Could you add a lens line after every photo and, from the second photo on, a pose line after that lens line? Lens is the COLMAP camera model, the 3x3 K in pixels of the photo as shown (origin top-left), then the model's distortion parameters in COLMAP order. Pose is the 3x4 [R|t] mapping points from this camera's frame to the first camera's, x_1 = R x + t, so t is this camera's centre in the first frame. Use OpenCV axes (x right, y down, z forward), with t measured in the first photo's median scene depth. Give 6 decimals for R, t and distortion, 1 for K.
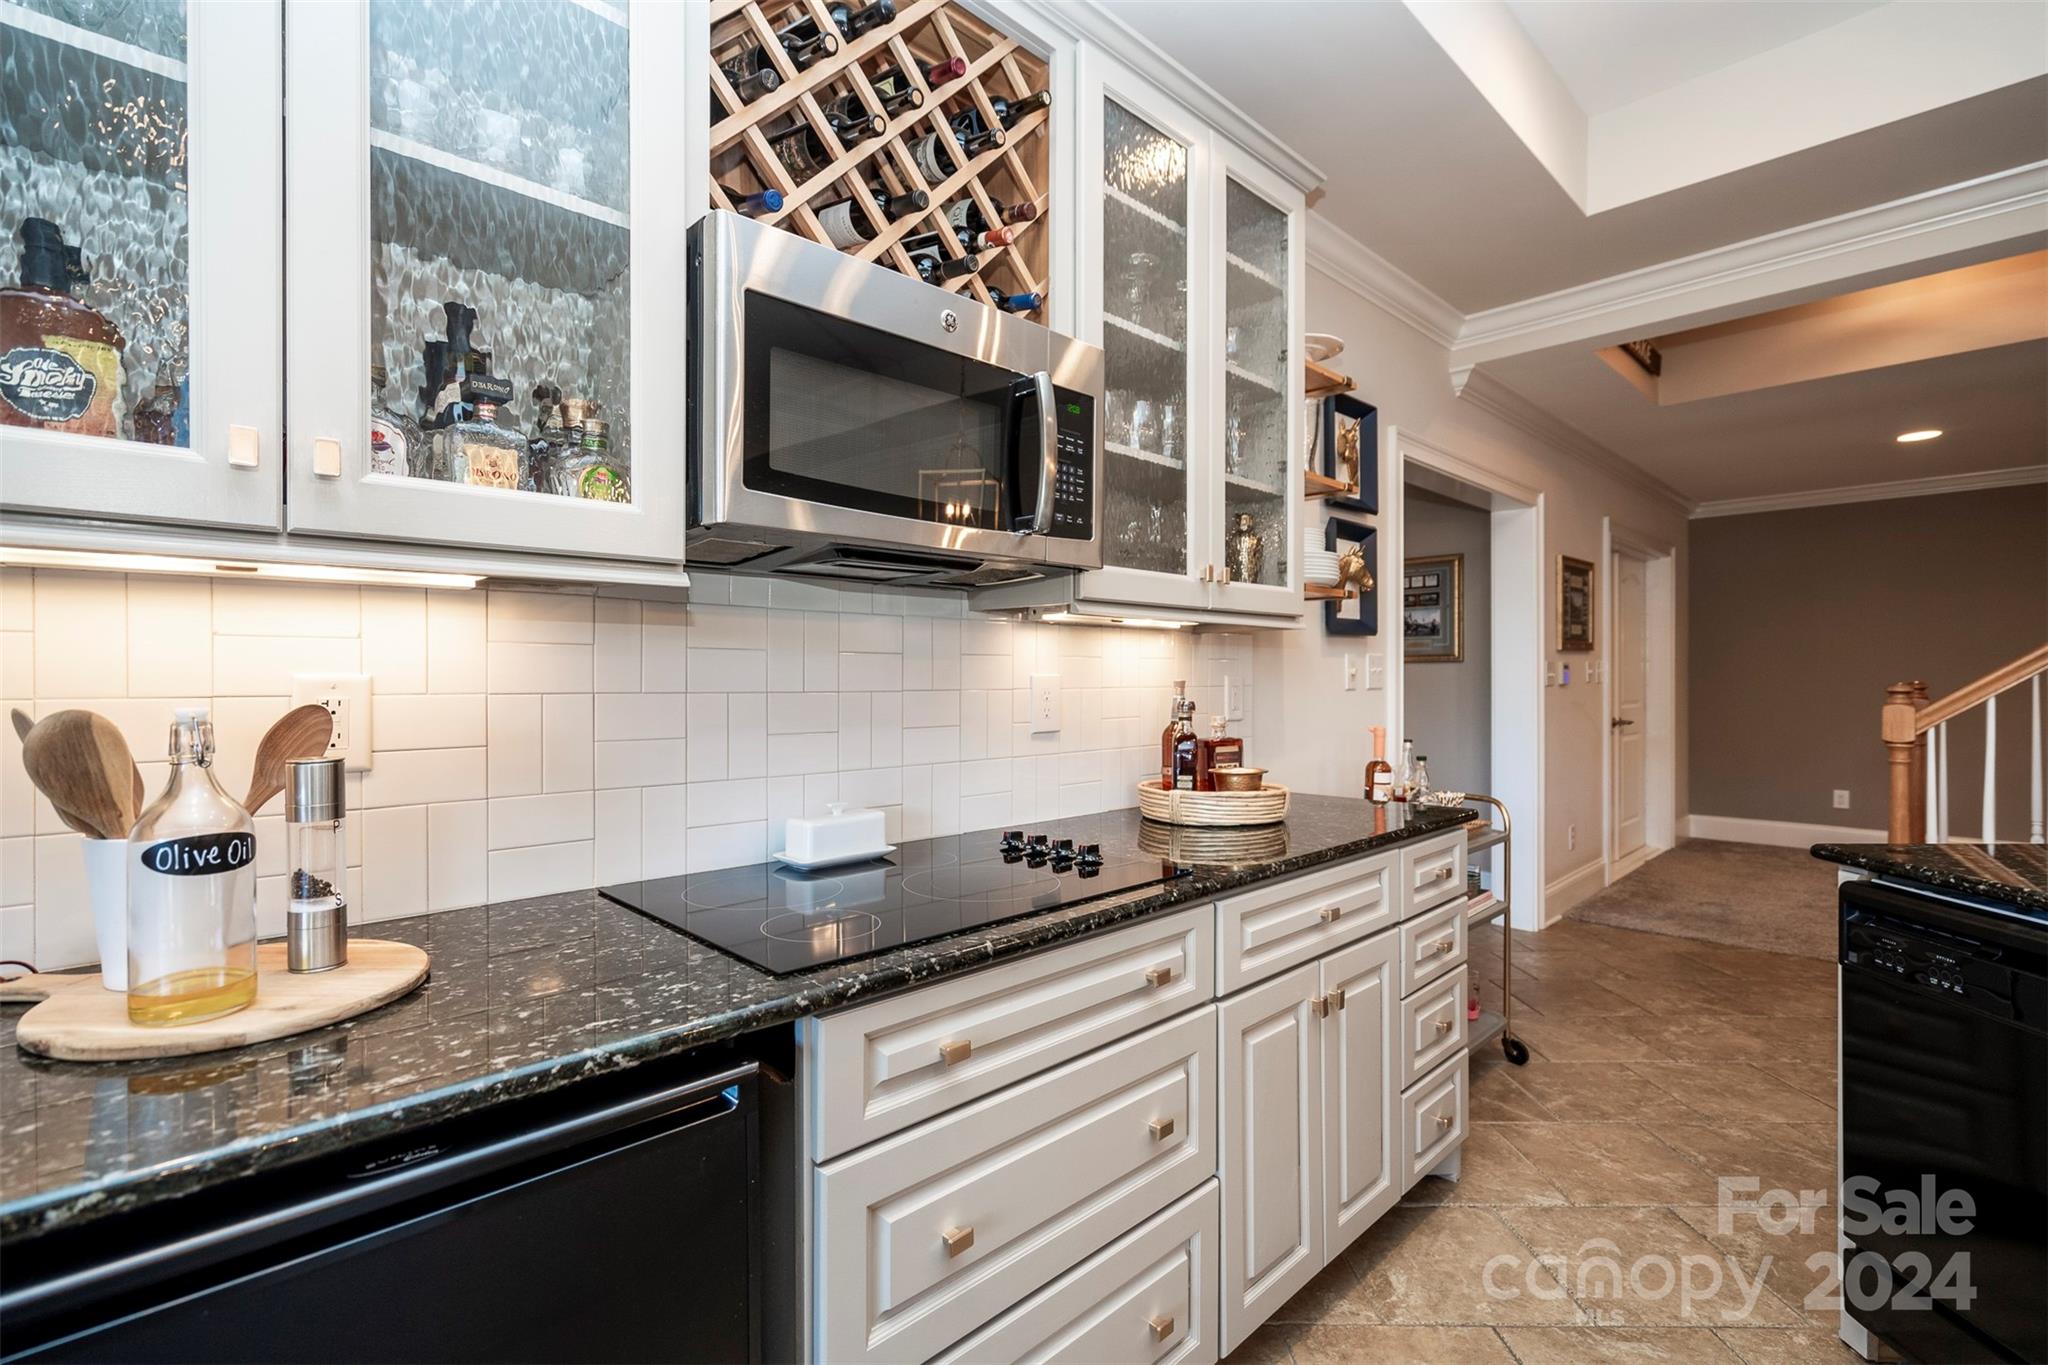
lens RADIAL K [[927.4, 0, 1018.7], [0, 927.4, 679.9], [0, 0, 1]] dist [-0.014869, 0.001172]
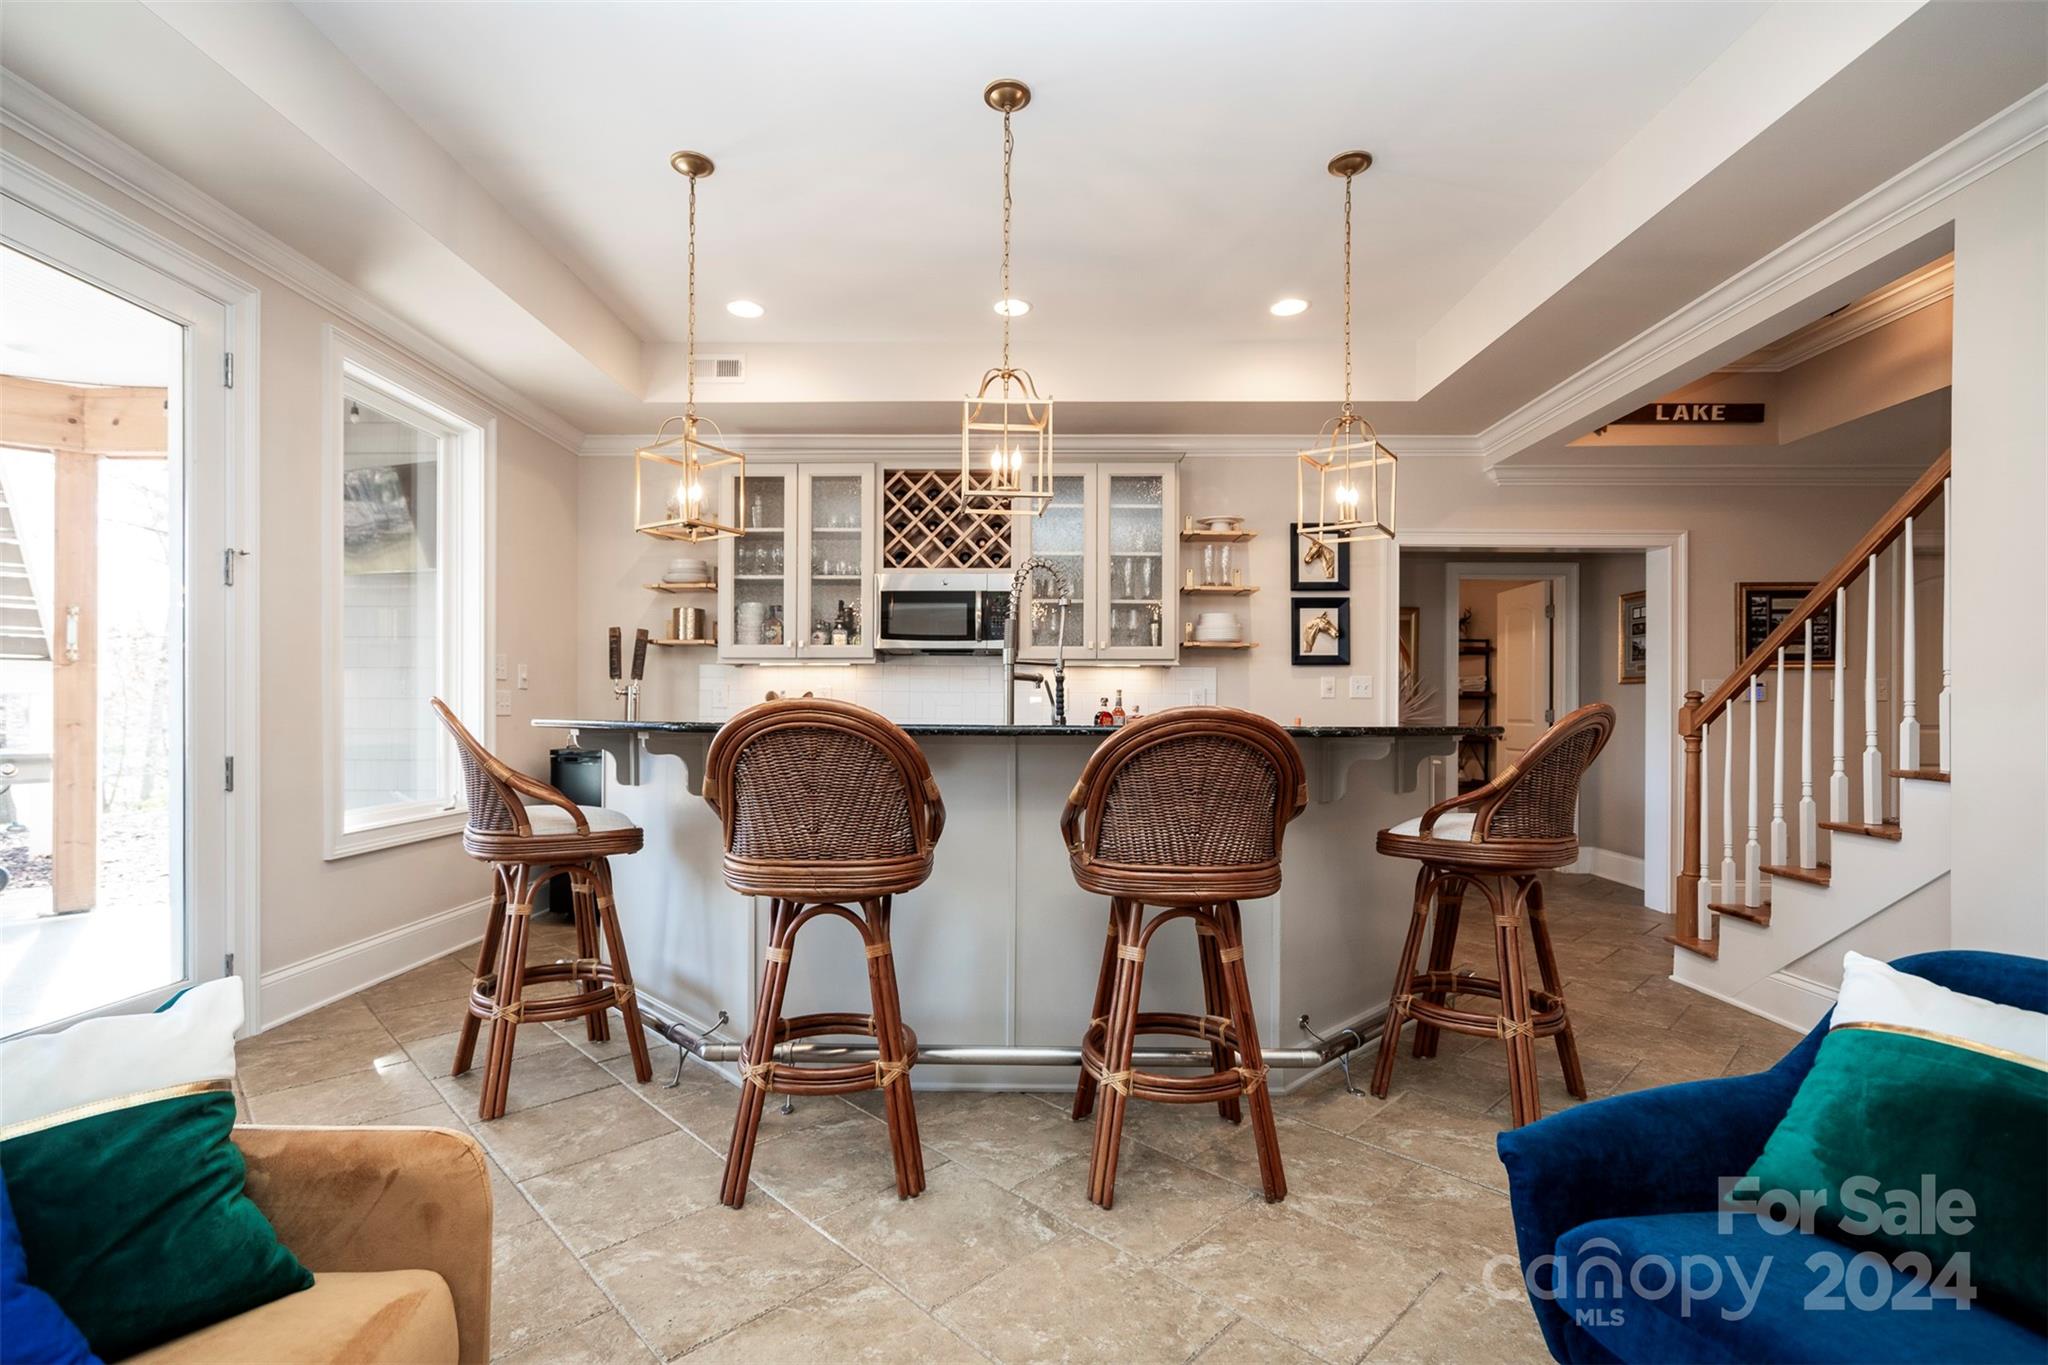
lens RADIAL K [[927.4, 0, 1006.8], [0, 927.4, 708.0], [0, 0, 1]] dist [-0.014869, 0.001172]
pose [[0.696831, 0.011443, -0.717144, 2.852821], [-0.013506, 0.999905, 0.002831, 0.073164], [0.717108, 0.007713, 0.696919, -1.371048]]
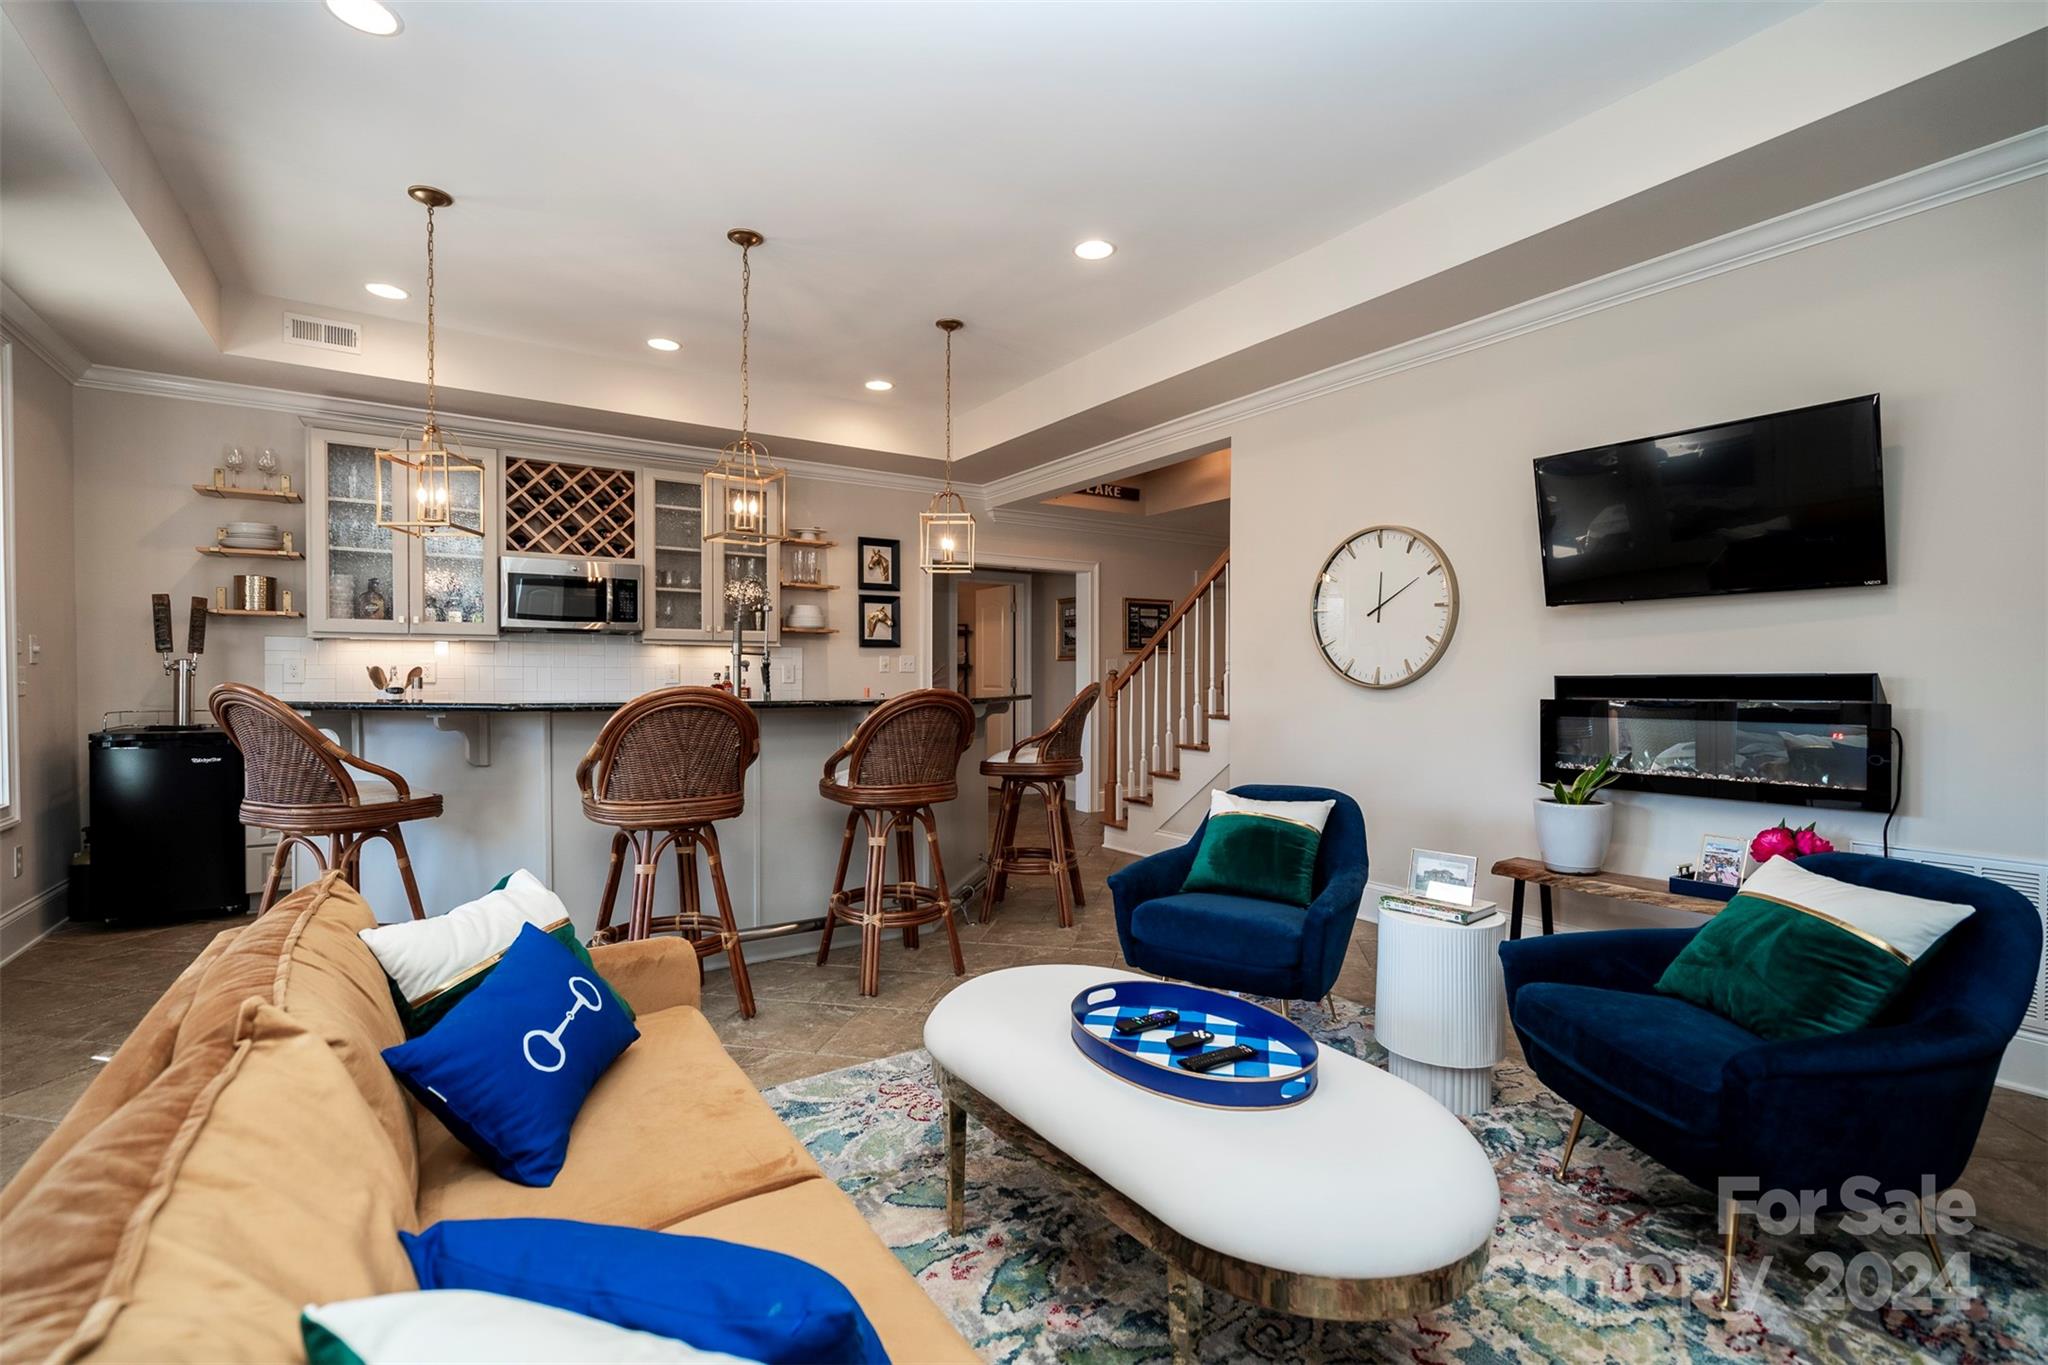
lens RADIAL K [[927.4, 0, 1037.0], [0, 927.4, 683.6], [0, 0, 1]] dist [-0.014869, 0.001172]
pose [[0.983846, 0.013716, -0.178488, 2.742933], [-0.012096, 0.999875, 0.010161, 0.024091], [0.178605, -0.007838, 0.983890, -2.650170]]
